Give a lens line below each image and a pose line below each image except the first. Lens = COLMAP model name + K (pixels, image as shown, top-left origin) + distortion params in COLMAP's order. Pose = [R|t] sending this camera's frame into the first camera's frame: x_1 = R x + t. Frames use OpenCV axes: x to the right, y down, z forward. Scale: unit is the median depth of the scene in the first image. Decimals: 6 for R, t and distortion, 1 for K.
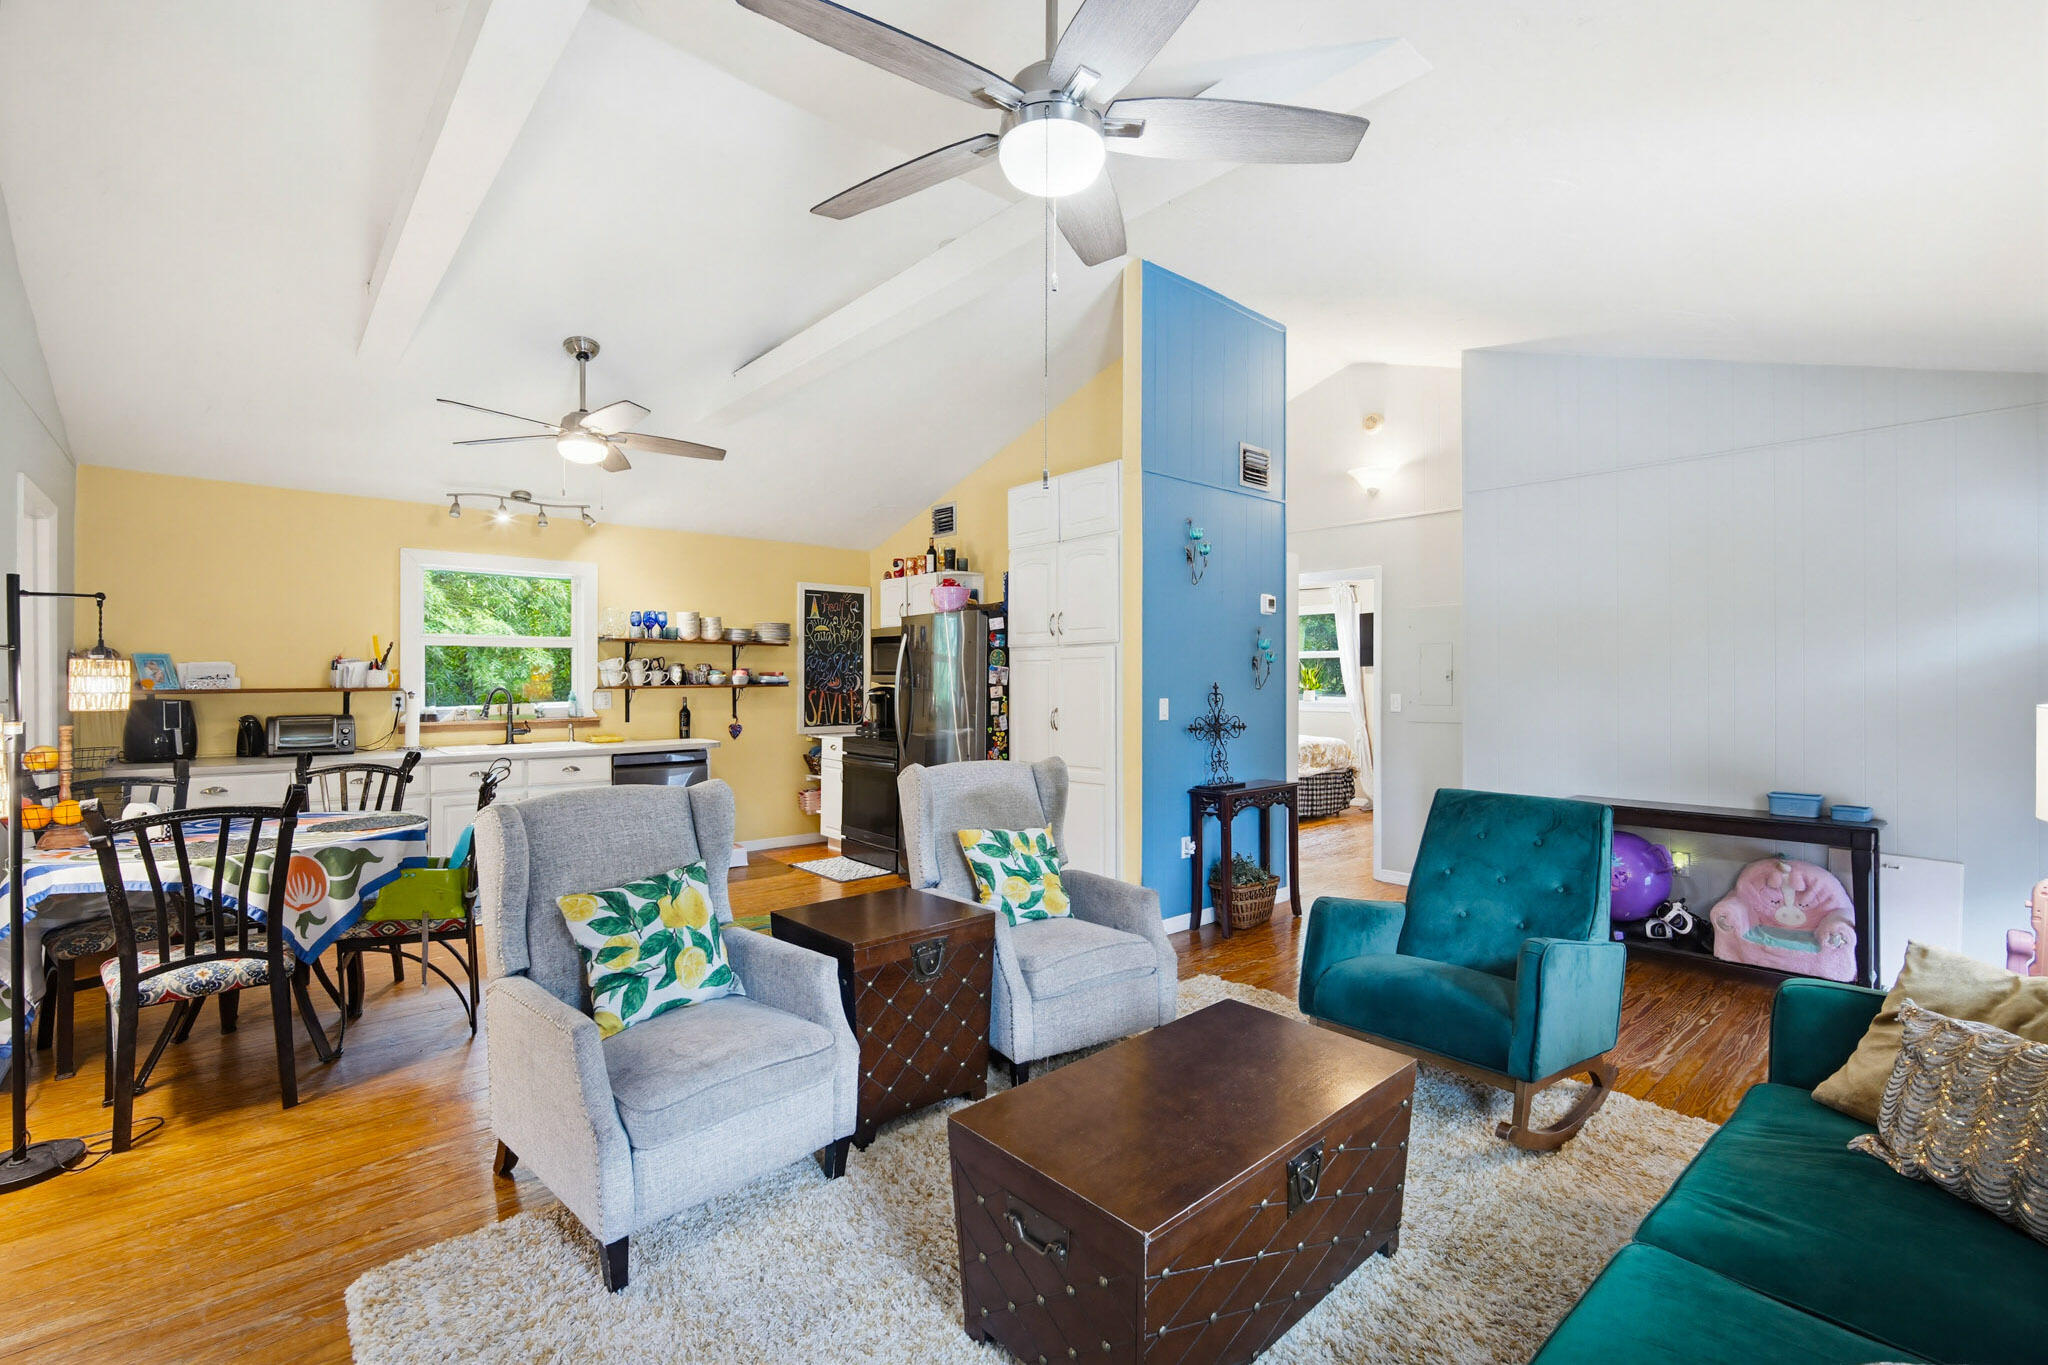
lens RADIAL K [[898.7, 0, 1018.5], [0, 898.7, 676.2], [0, 0, 1]] dist [0.000671, 0.000433]
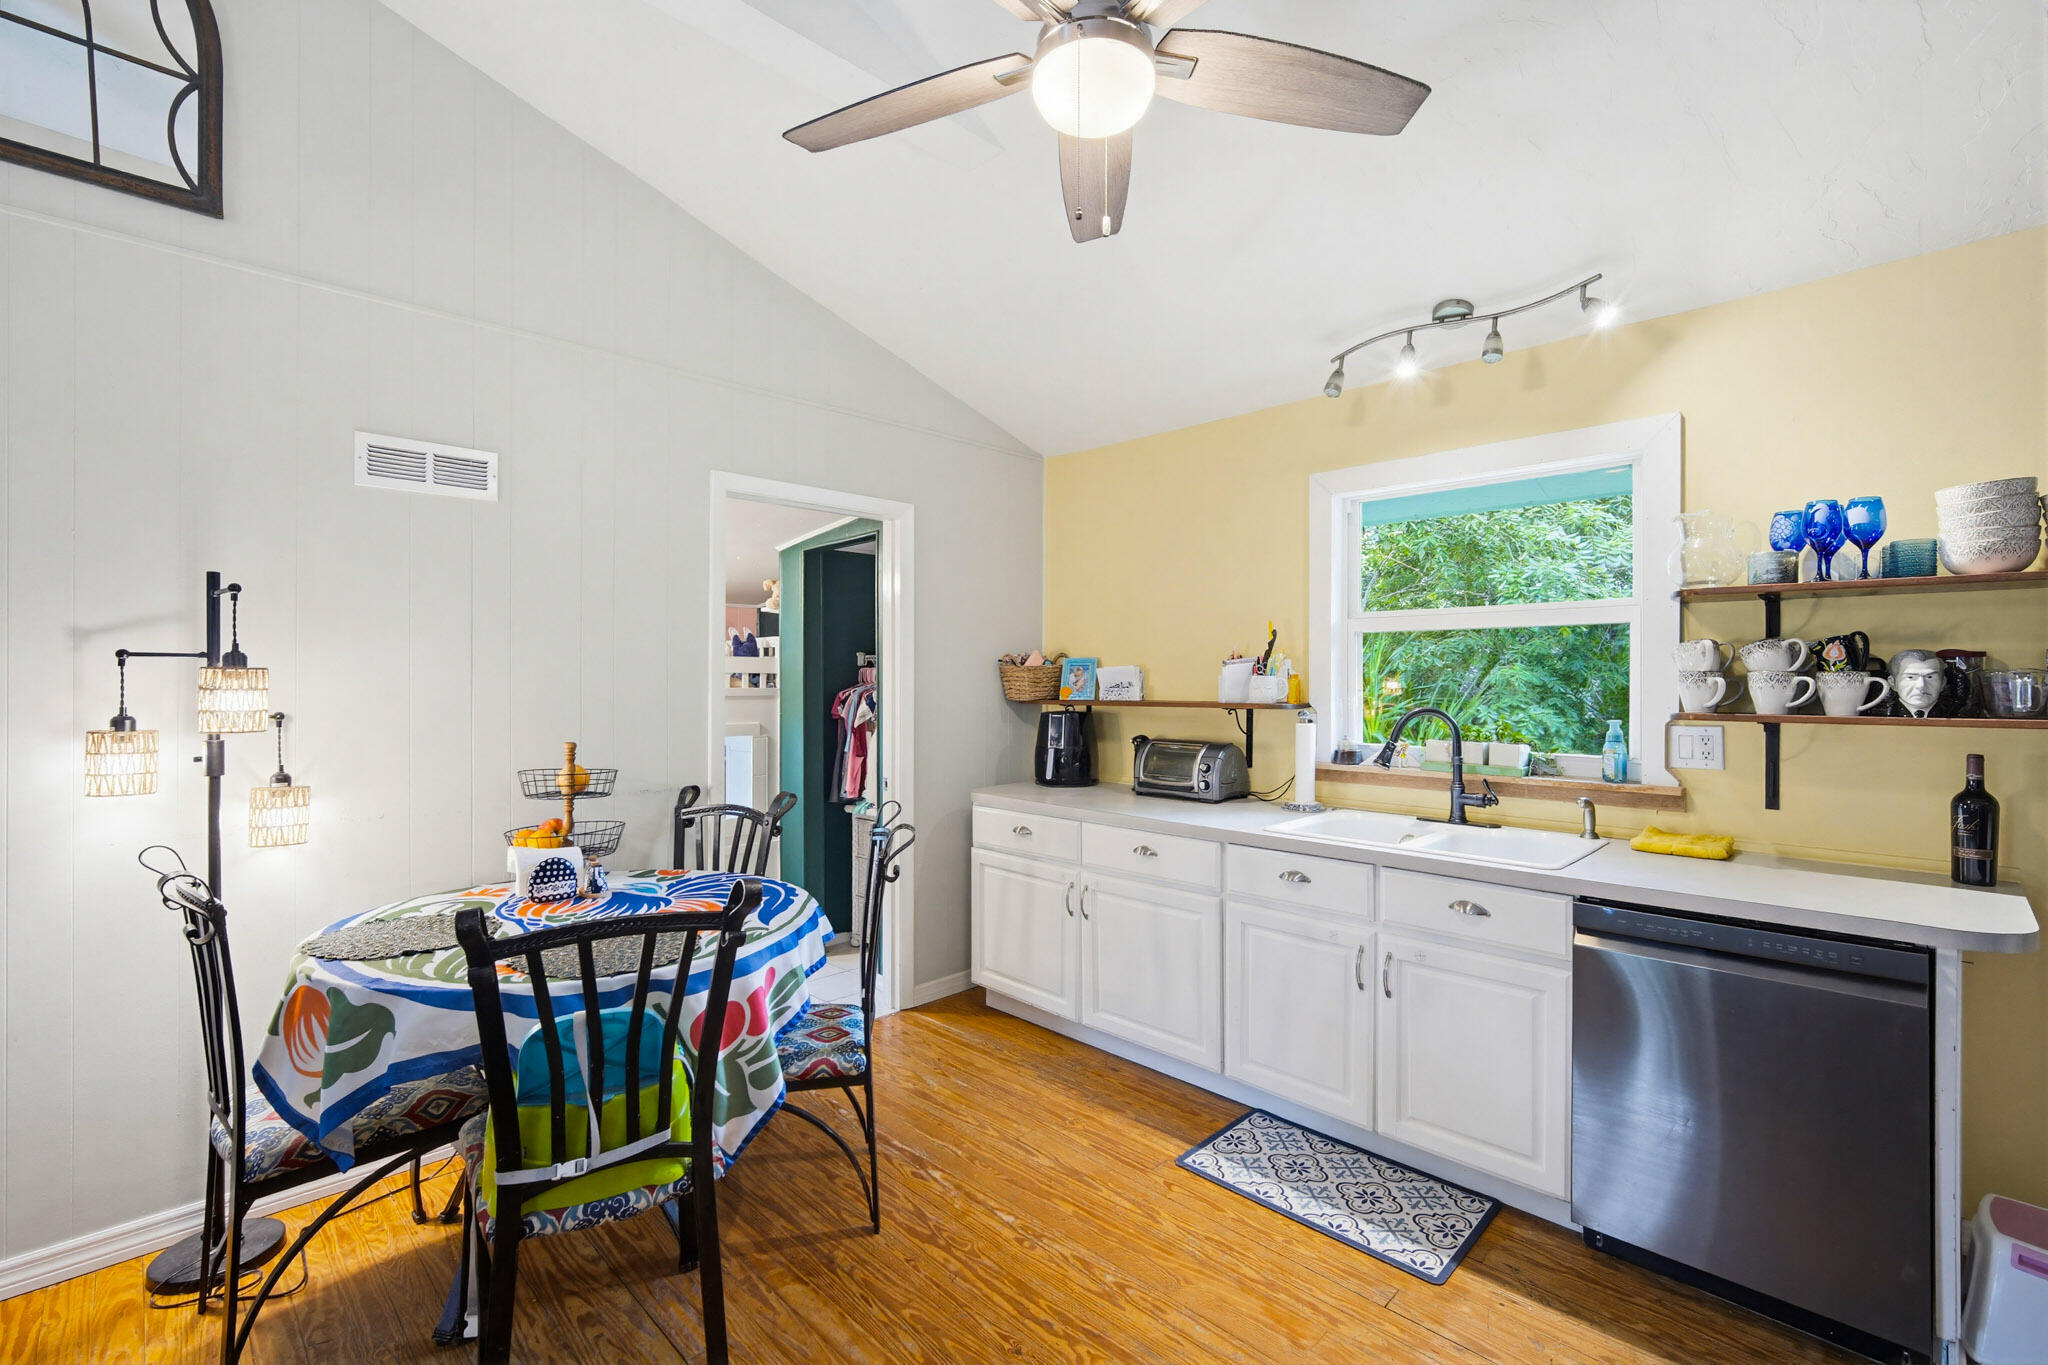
lens RADIAL K [[897.0, 0, 1032.6], [0, 897.0, 677.0], [0, 0, 1]] dist [-0.001924, 0.001136]
pose [[0.065599, -0.002095, -0.997844, -0.078982], [0.000937, 0.999997, -0.002038, -0.003846], [0.997846, -0.000801, 0.065600, 0.662149]]
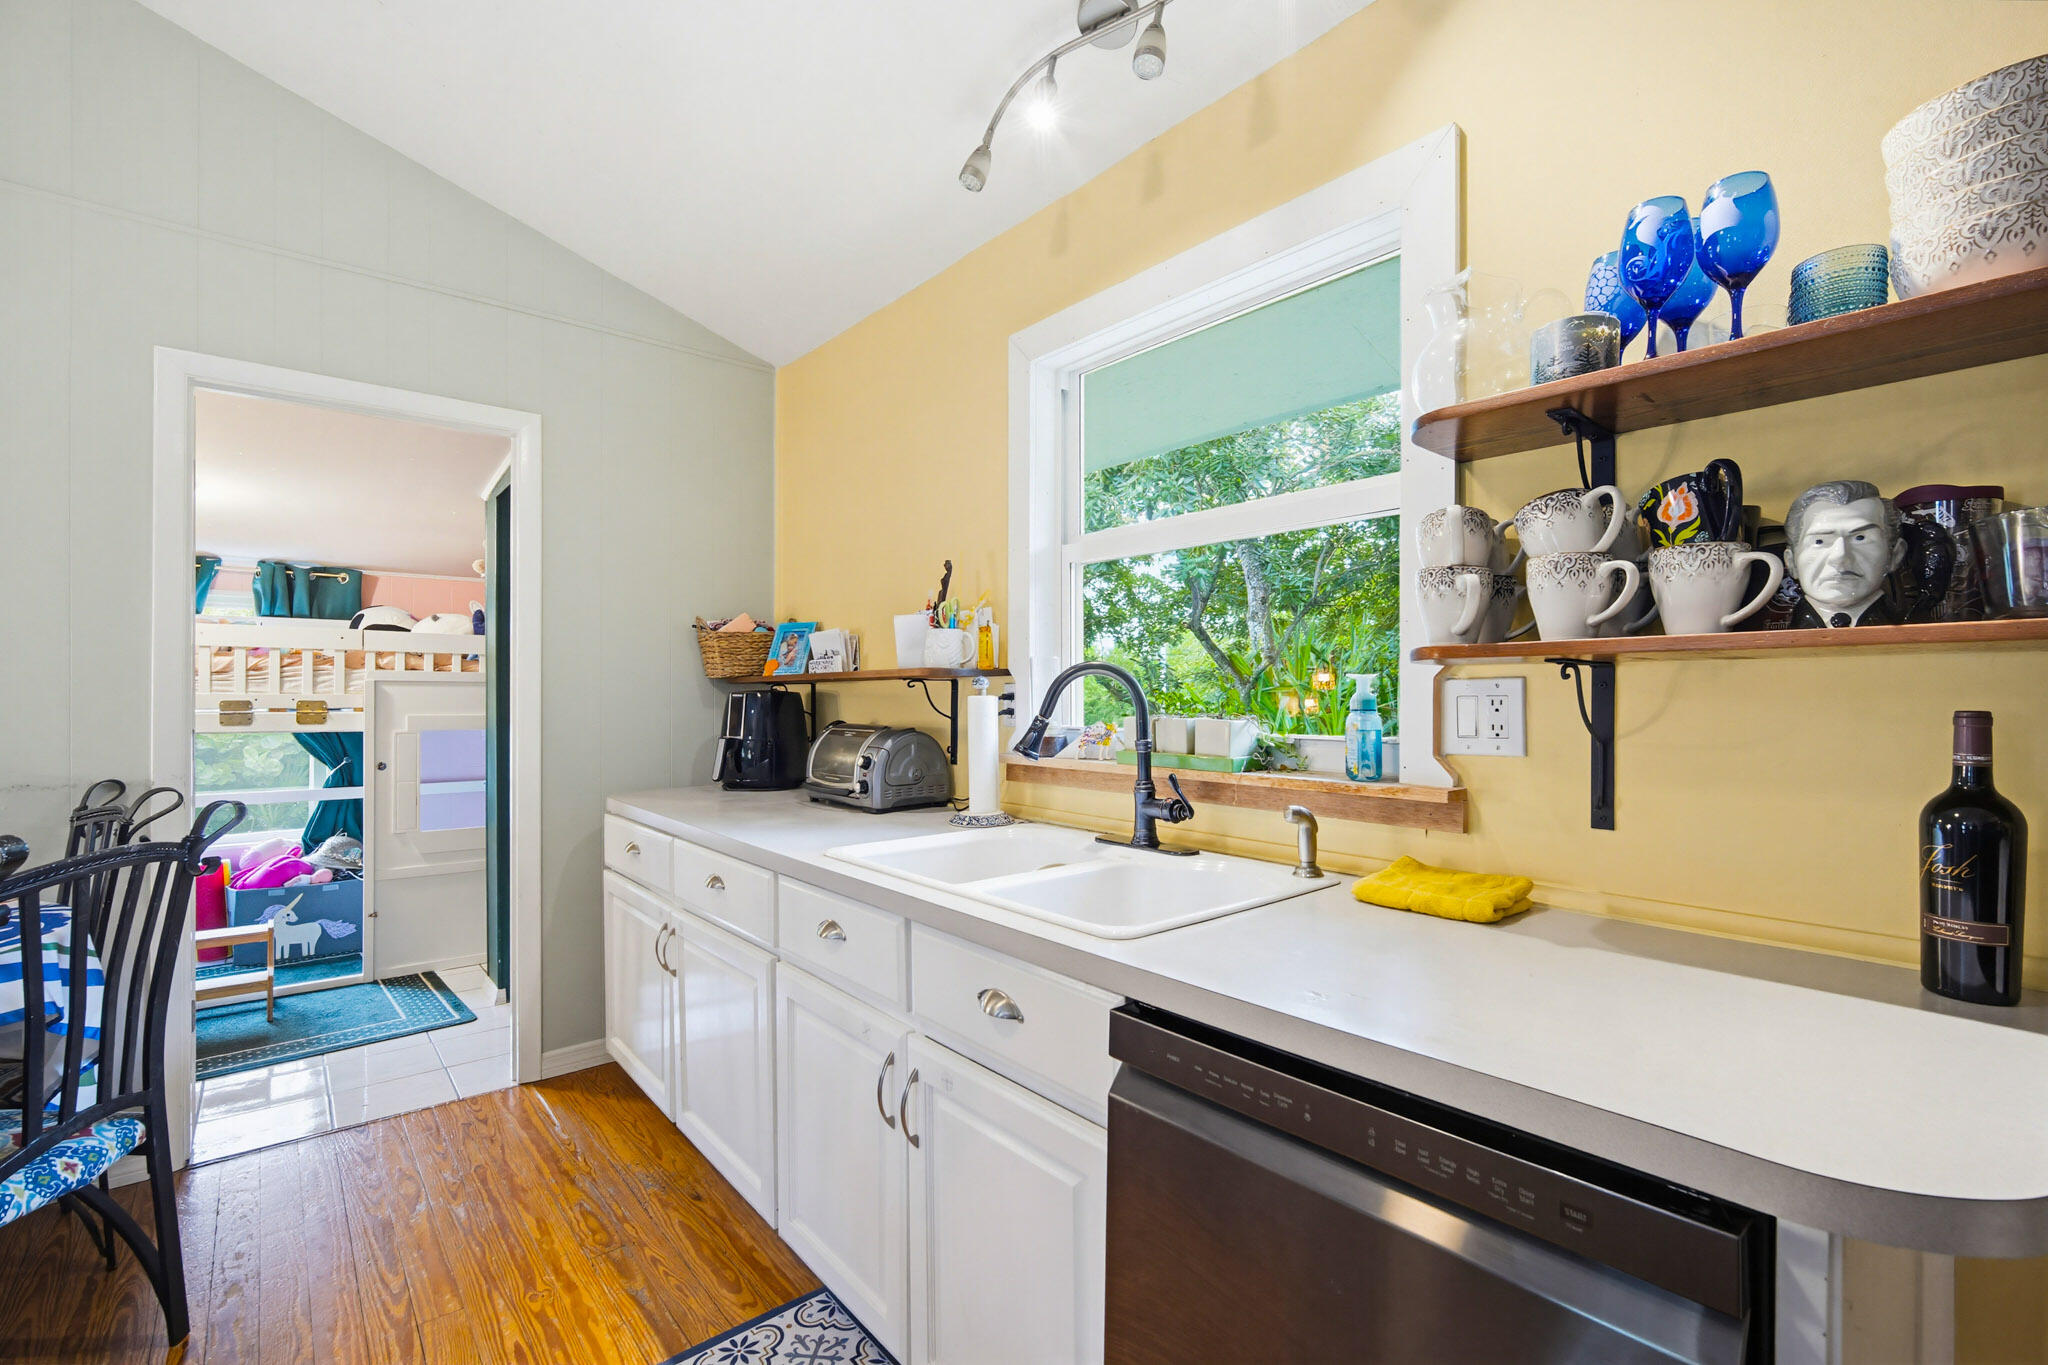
lens RADIAL K [[894.0, 0, 1027.7], [0, 894.0, 694.2], [0, 0, 1]] dist [-0.018693, 0.009105]
pose [[-0.018365, -0.002028, -0.999829, -0.232499], [0.000809, 0.999998, -0.002043, 0.021355], [0.999831, -0.000846, -0.018363, 0.871501]]
